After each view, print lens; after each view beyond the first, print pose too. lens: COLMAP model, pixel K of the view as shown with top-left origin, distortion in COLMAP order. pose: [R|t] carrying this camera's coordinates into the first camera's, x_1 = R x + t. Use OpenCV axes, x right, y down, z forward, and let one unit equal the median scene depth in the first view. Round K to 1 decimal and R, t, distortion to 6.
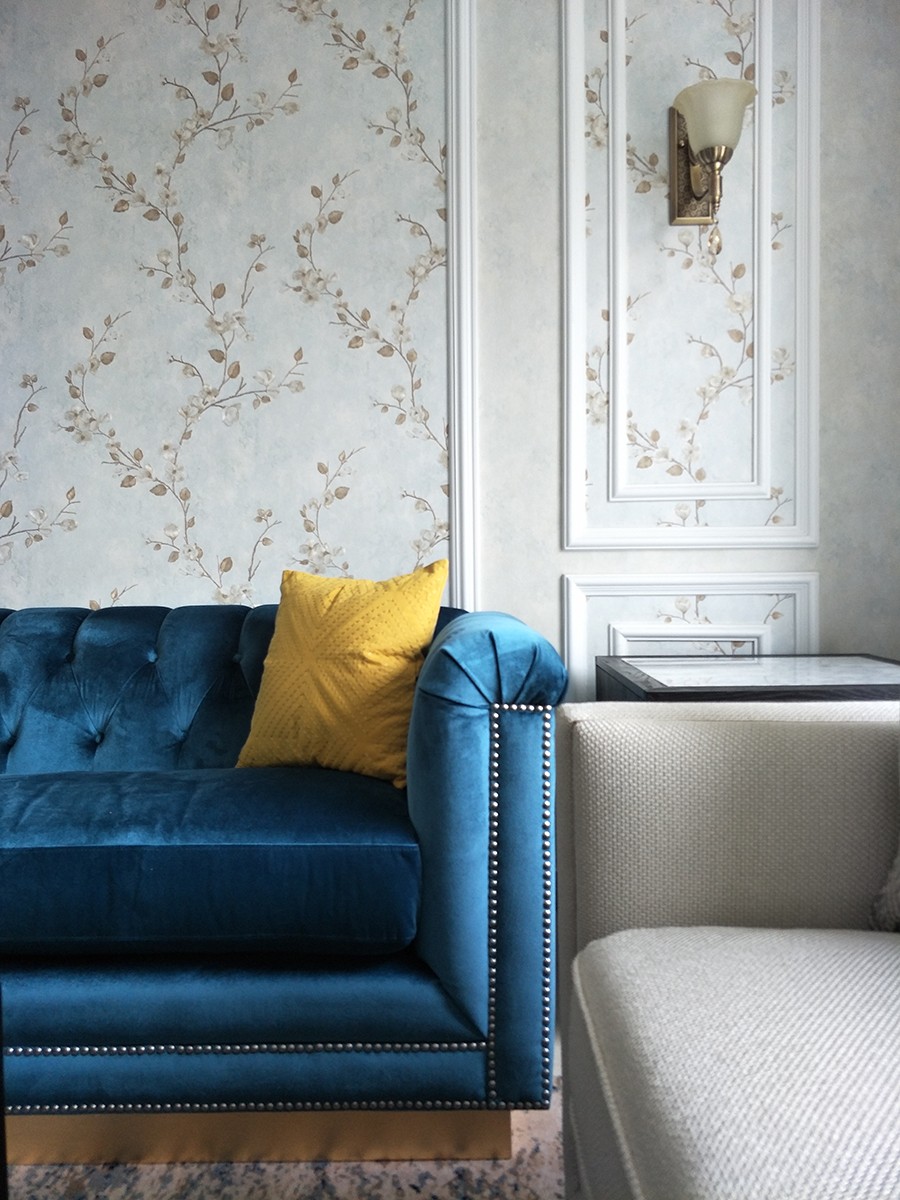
lens RADIAL K [[981.6, 0, 448.0], [0, 981.6, 582.2], [0, 0, 1]] dist [0.036865, -0.046848]
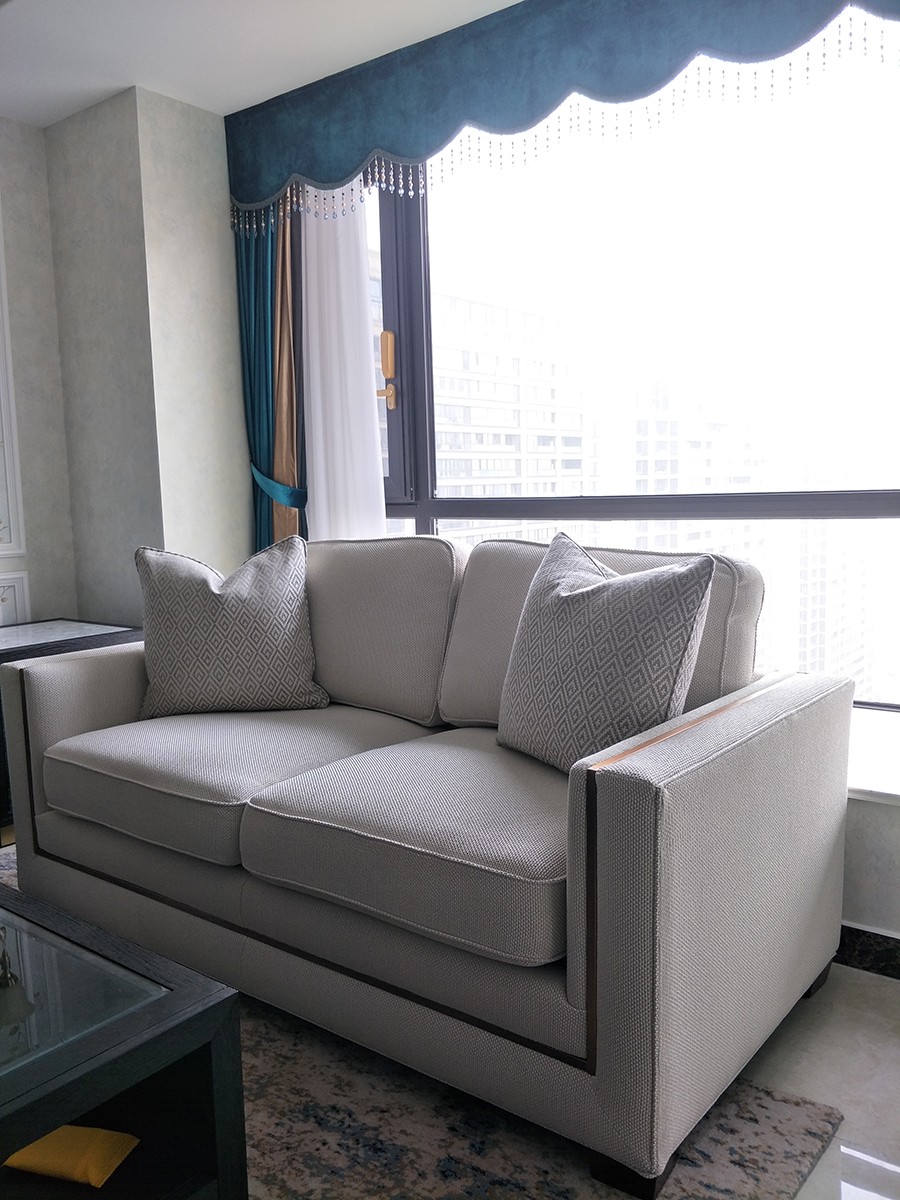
lens RADIAL K [[981.6, 0, 448.5], [0, 981.6, 597.8], [0, 0, 1]] dist [0.036865, -0.046848]
pose [[0.615254, -0.093681, 0.782743, -0.482937], [0.037306, 0.995262, 0.089793, -0.087341], [-0.787446, -0.026045, 0.615833, -0.563544]]
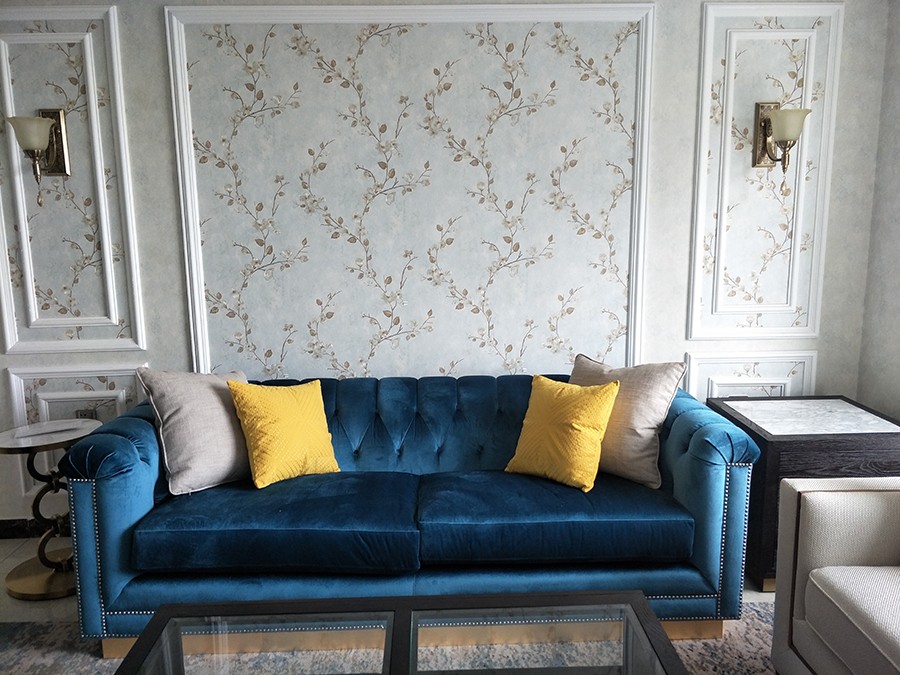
lens RADIAL K [[736.2, 0, 465.2], [0, 736.2, 341.3], [0, 0, 1]] dist [0.036865, -0.046848]
pose [[0.998892, -0.009325, 0.046122, -0.382311], [0.002252, 0.988518, 0.151083, -0.250360], [-0.047002, -0.150812, 0.987444, -0.398814]]
